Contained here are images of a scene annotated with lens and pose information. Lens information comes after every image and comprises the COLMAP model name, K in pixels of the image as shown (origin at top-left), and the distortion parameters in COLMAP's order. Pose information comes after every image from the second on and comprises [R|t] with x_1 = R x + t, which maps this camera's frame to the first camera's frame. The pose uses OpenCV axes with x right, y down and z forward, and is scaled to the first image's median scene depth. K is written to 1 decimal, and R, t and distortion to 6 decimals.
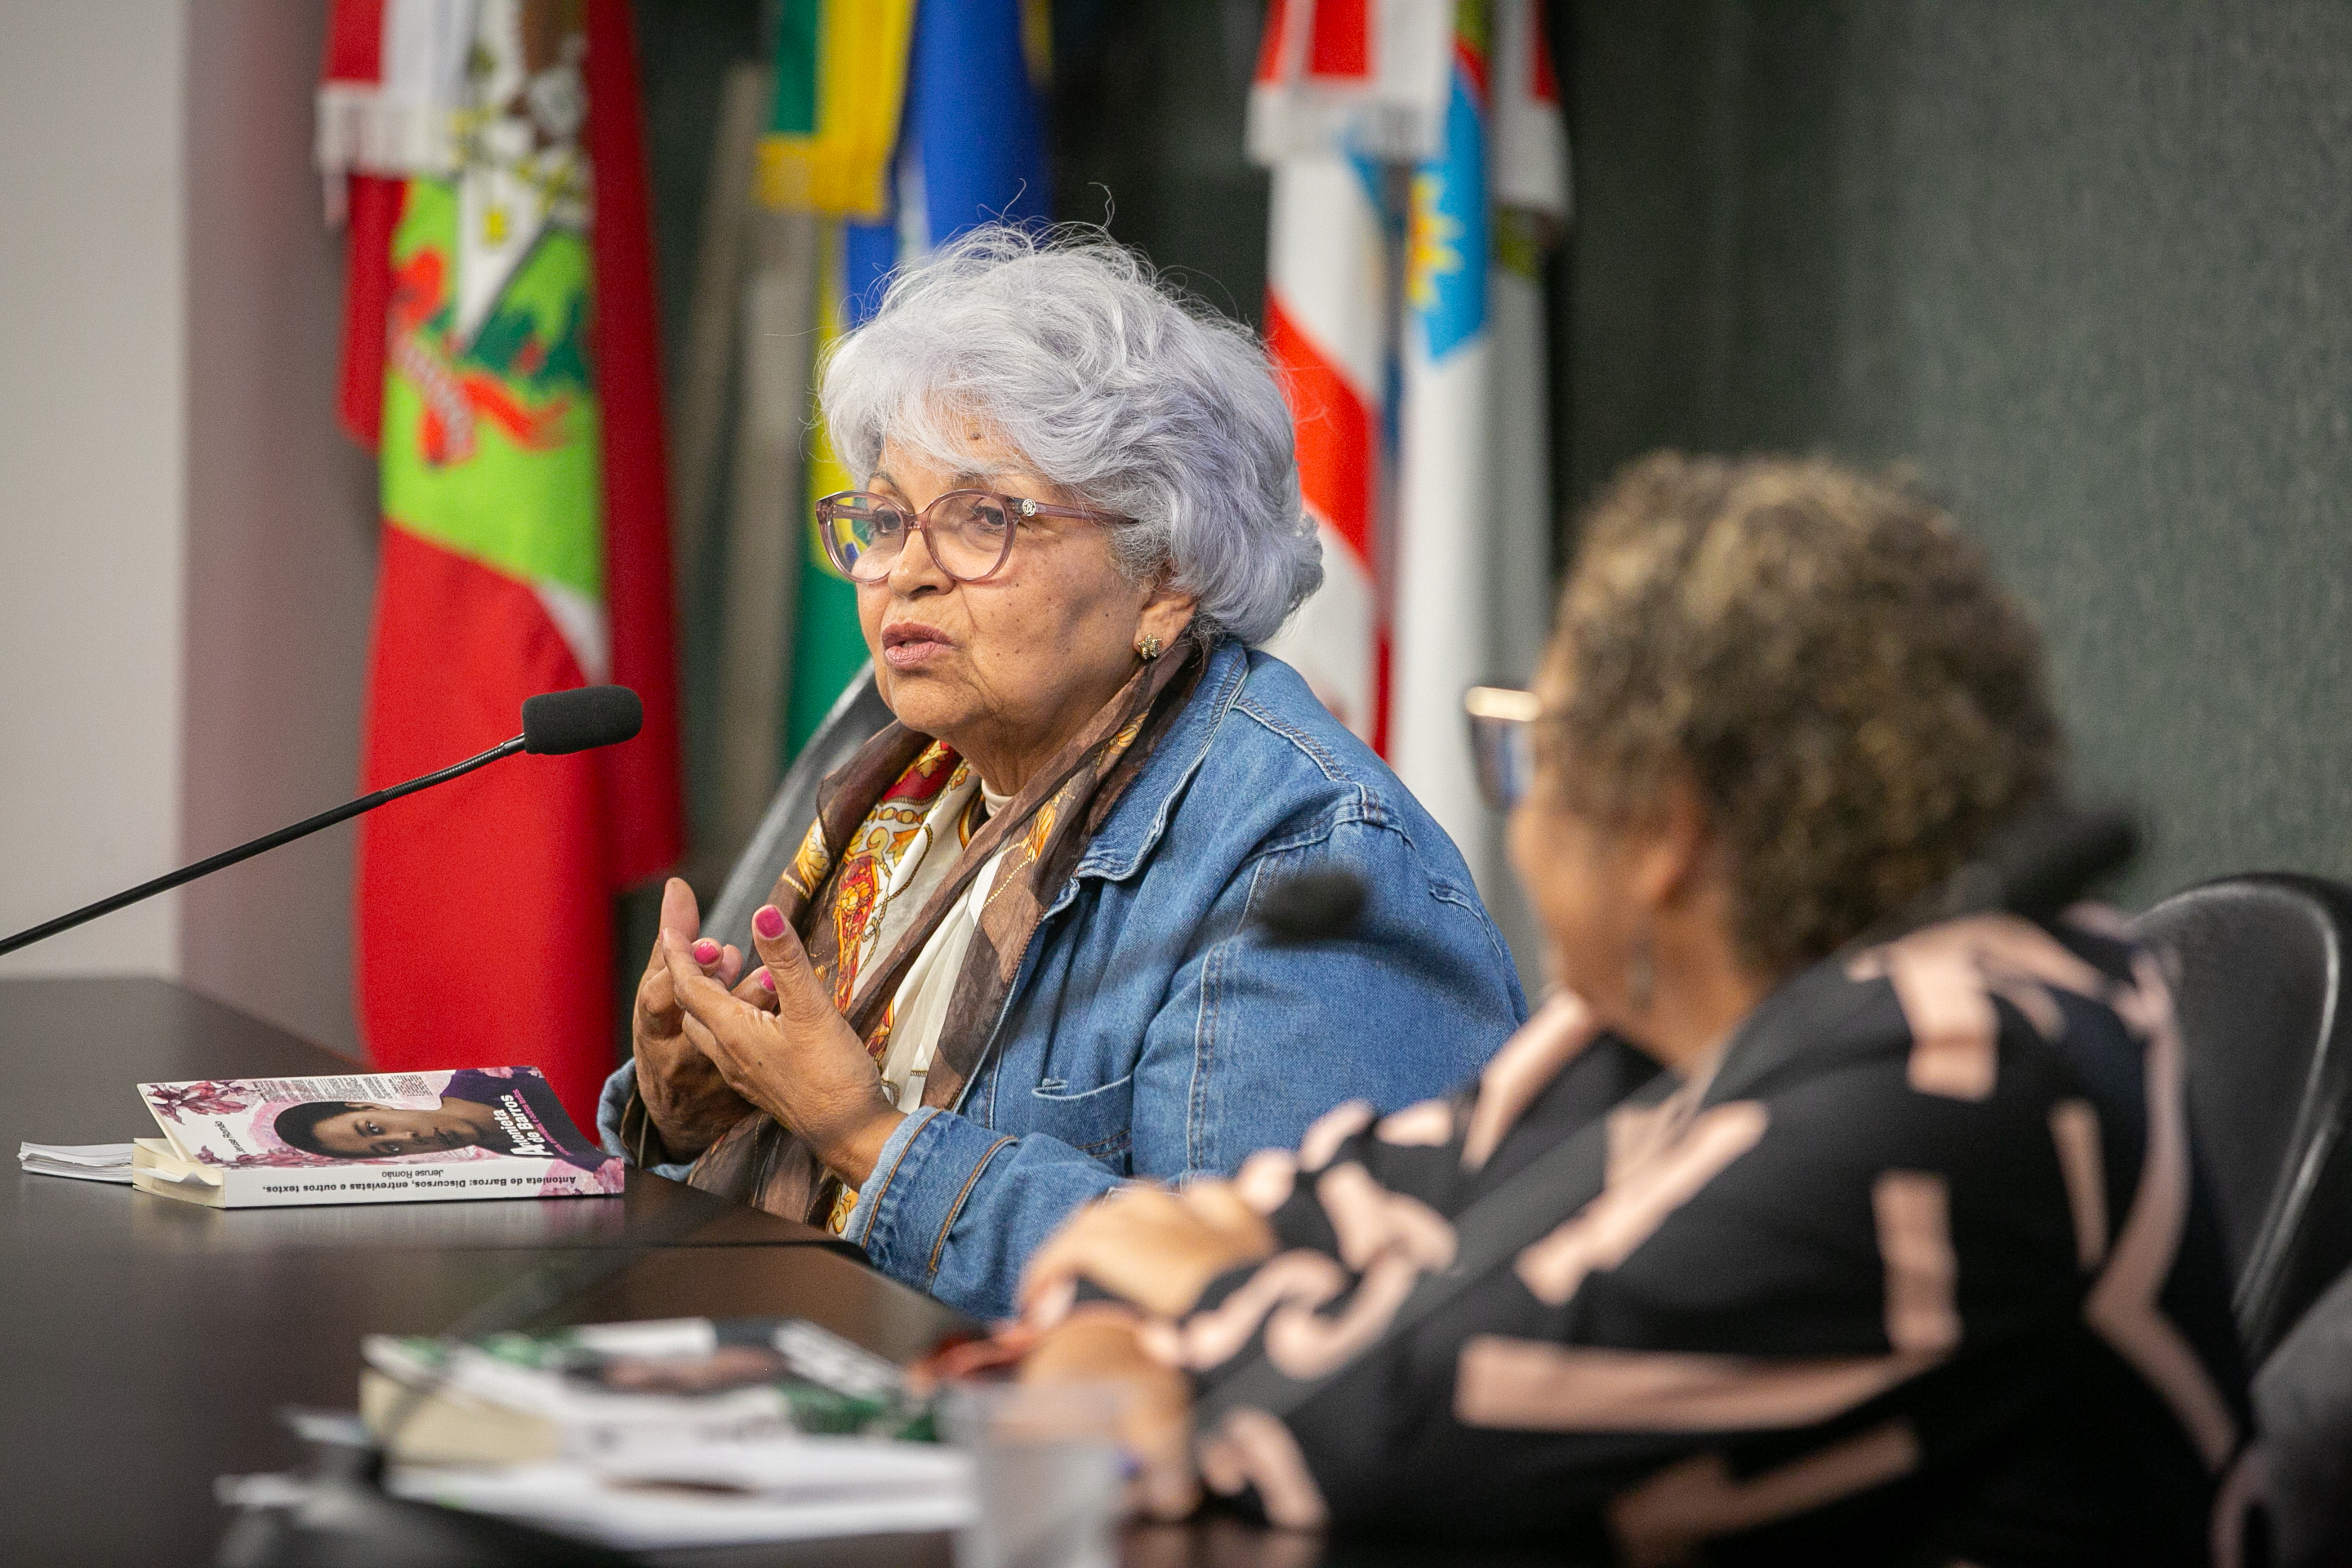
lens RADIAL K [[14450.4, 0, 1176.0], [0, 14450.4, 784.0], [0, 0, 1]] dist [1.683010, -2.471445]
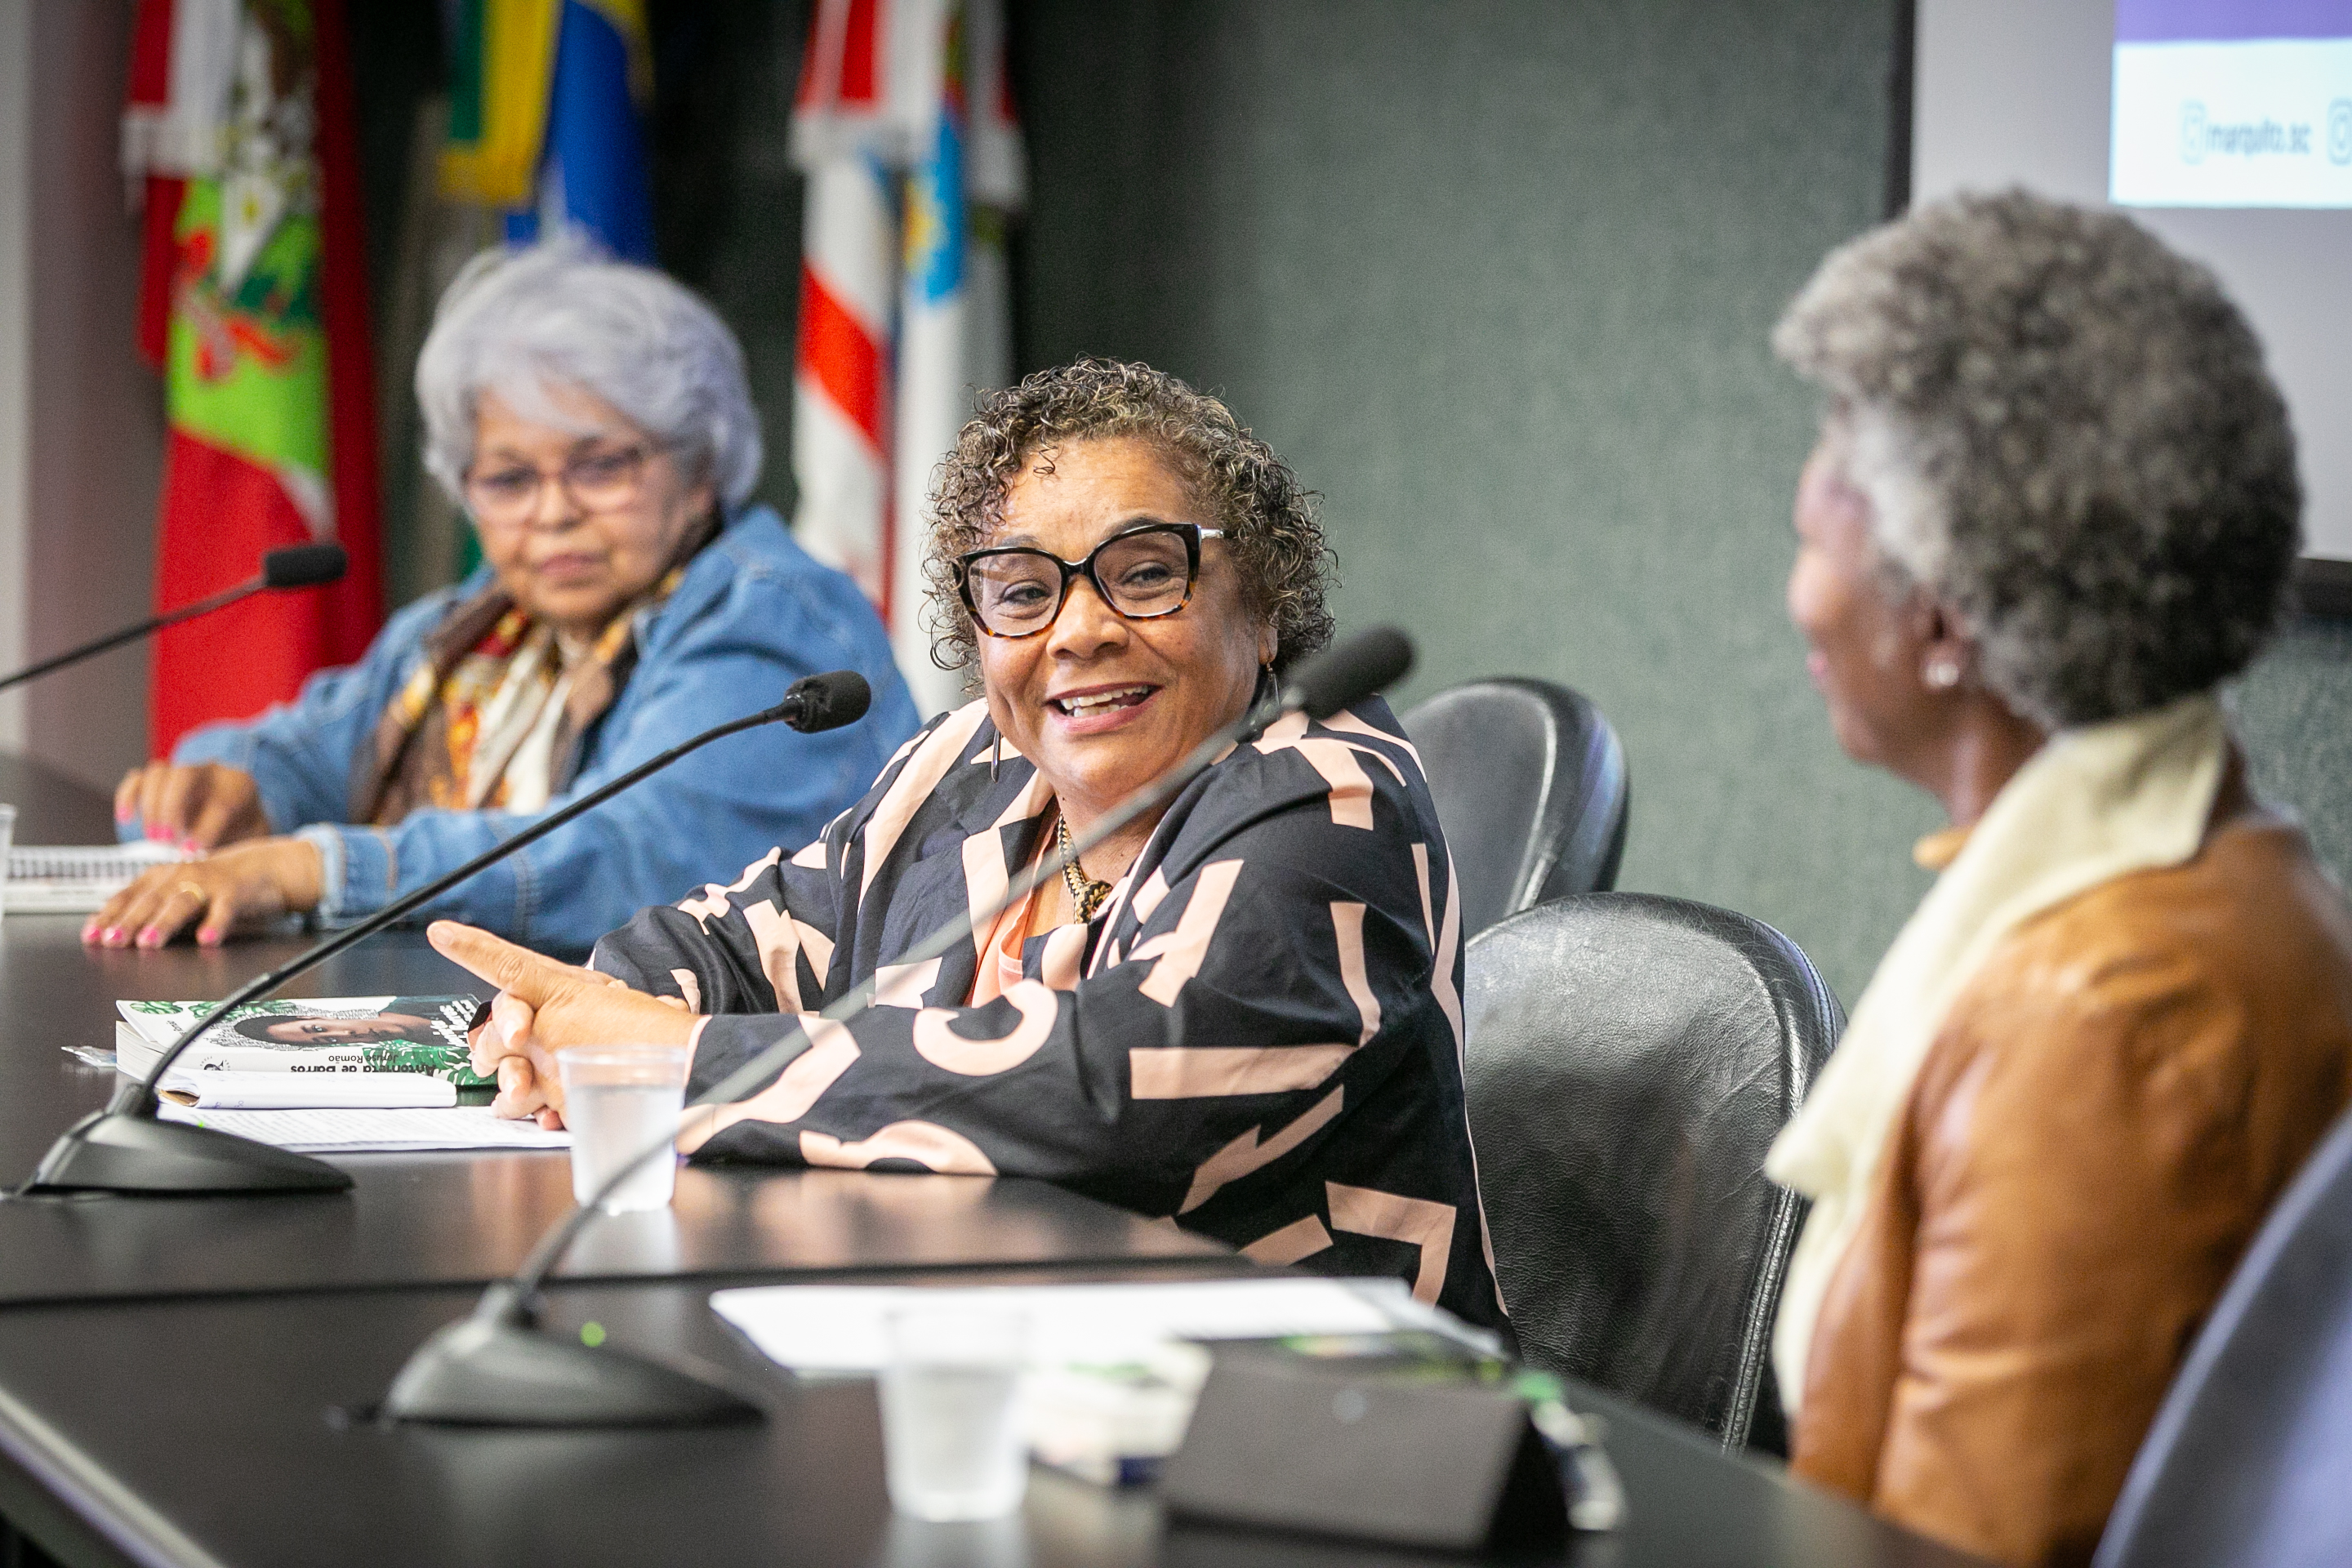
lens RADIAL K [[9014.8, 0, 1176.0], [0, 9014.8, 784.0], [0, 0, 1]] dist [0.028976, 1.941323]
pose [[0.998266, -0.002006, 0.058832, -0.009418], [0.001154, 0.999894, 0.014513, 0.003816], [-0.058855, -0.014420, 0.998162, 0.135181]]
